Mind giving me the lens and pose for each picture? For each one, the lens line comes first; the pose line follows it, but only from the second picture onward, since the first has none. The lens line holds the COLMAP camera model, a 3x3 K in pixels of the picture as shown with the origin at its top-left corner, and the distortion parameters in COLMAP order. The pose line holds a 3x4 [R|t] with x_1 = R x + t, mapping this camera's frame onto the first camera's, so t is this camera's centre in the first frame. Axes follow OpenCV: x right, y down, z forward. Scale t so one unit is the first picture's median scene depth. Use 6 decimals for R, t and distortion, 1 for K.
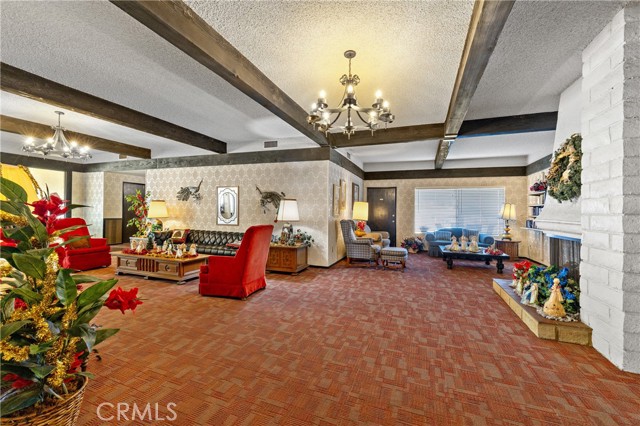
lens RADIAL K [[254.3, 0, 320.9], [0, 254.3, 212.1], [0, 0, 1]] dist [-0.000432, -0.000041]
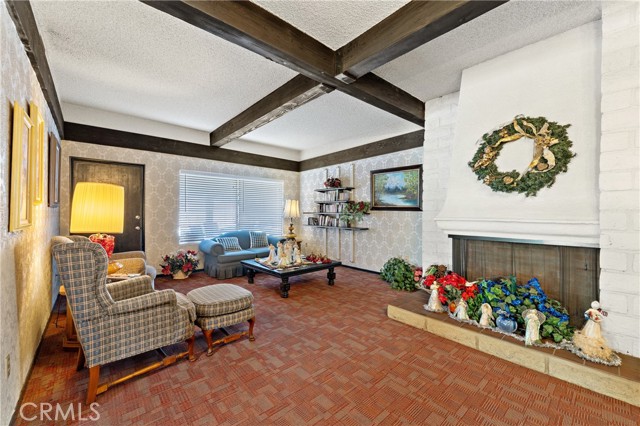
lens RADIAL K [[254.3, 0, 319.0], [0, 254.3, 211.4], [0, 0, 1]] dist [-0.000432, -0.000041]
pose [[0.457580, -0.013589, 0.889065, -0.018556], [0.008165, 0.999905, 0.011081, -0.001394], [-0.889131, 0.002188, 0.457647, 0.446773]]
